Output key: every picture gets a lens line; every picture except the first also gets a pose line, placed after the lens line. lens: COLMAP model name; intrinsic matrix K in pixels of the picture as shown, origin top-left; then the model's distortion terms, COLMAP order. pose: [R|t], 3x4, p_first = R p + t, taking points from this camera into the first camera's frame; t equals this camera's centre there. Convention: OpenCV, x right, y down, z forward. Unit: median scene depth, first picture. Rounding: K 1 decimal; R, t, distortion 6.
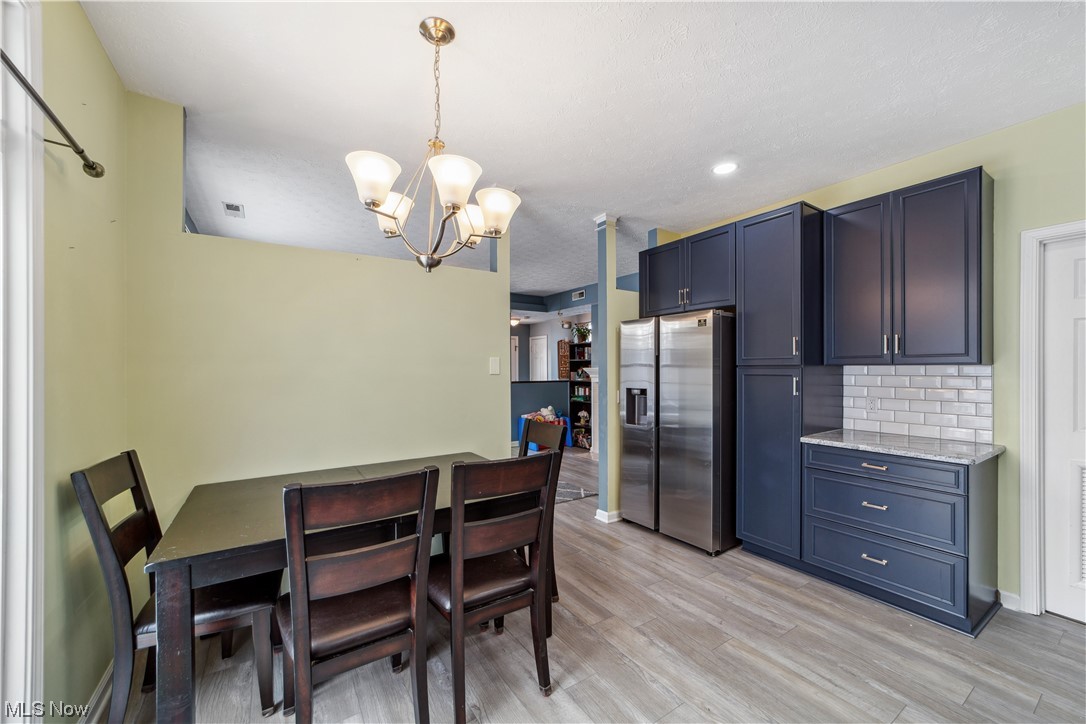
lens RADIAL K [[420.3, 0, 540.0], [0, 420.3, 369.1], [0, 0, 1]] dist [-0.015794, 0.006871]
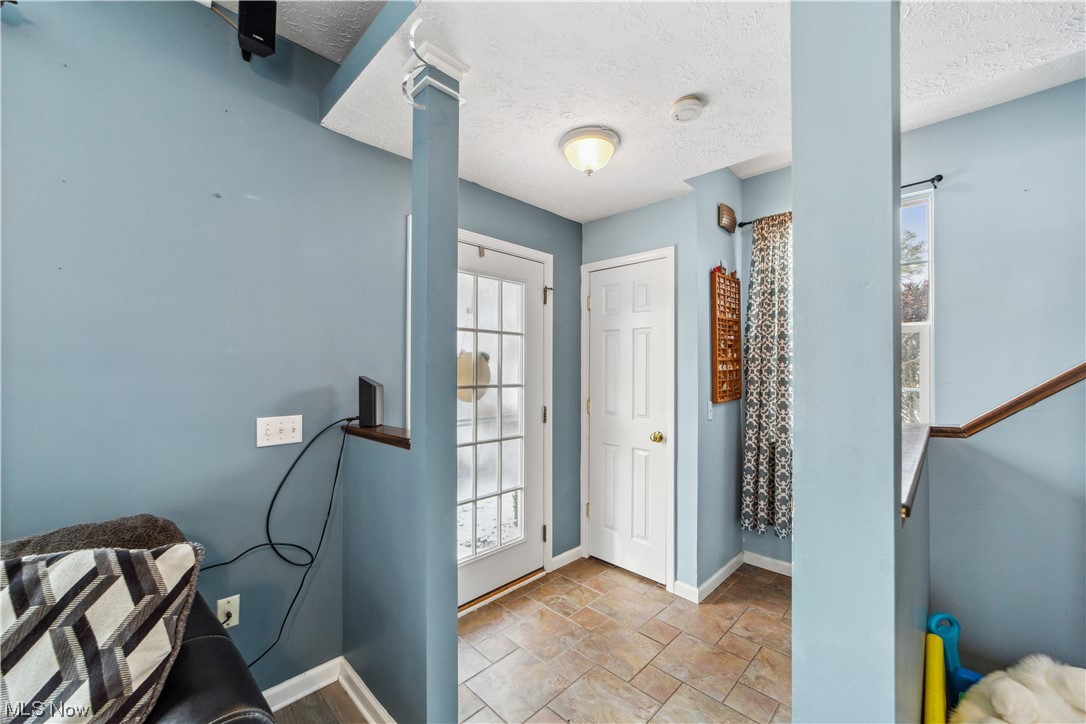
lens RADIAL K [[420.3, 0, 541.9], [0, 420.3, 365.9], [0, 0, 1]] dist [-0.015794, 0.006871]
pose [[0.977203, 0.009416, 0.212098, -0.172495], [-0.008498, 0.999950, -0.005239, 0.001591], [-0.212137, 0.003317, 0.977234, 1.021718]]
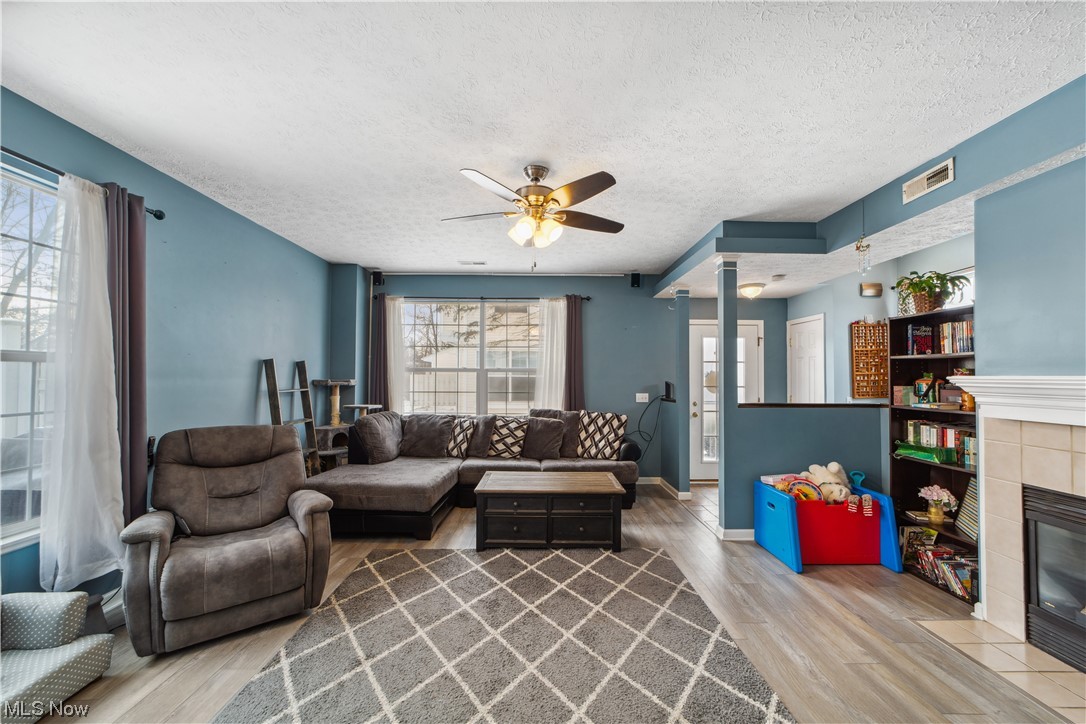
lens RADIAL K [[420.3, 0, 546.7], [0, 420.3, 369.1], [0, 0, 1]] dist [-0.015794, 0.006871]
pose [[0.845831, -0.002294, -0.533447, 0.003132], [-0.006730, 0.999865, -0.014971, -0.001689], [0.533409, 0.016253, 0.845701, 0.520522]]
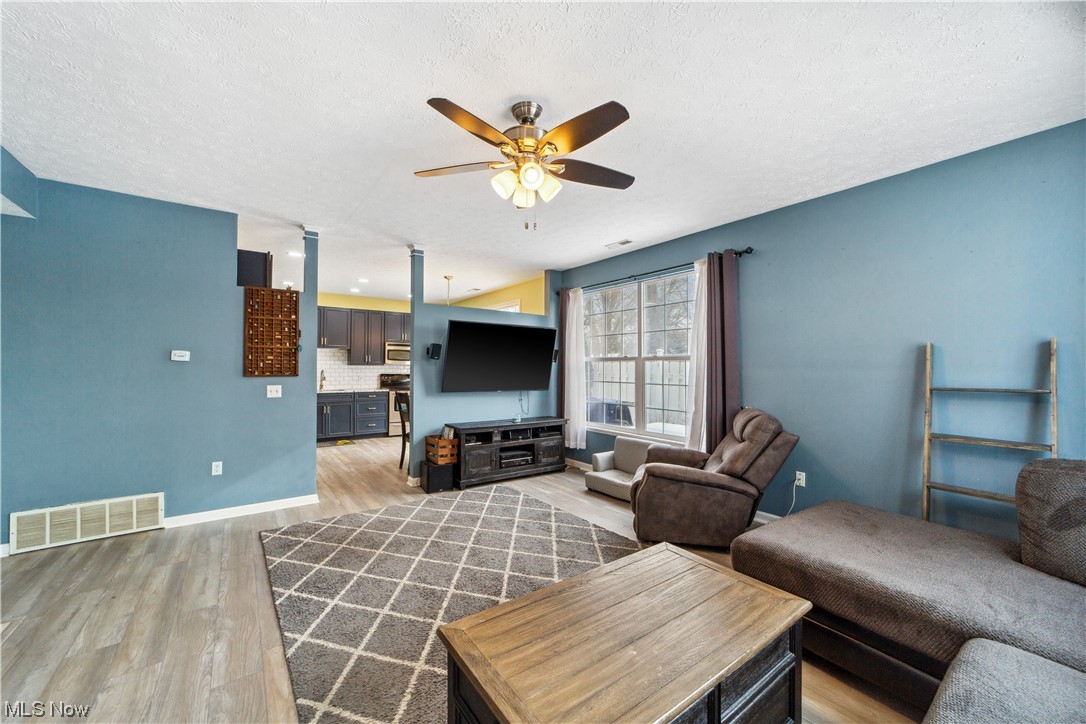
lens RADIAL K [[420.3, 0, 541.4], [0, 420.3, 363.3], [0, 0, 1]] dist [-0.015794, 0.006871]
pose [[-0.998509, -0.001327, -0.054569, -0.214843], [-0.000752, 0.999944, -0.010563, 0.003129], [0.054580, -0.010506, -0.998454, 1.179755]]
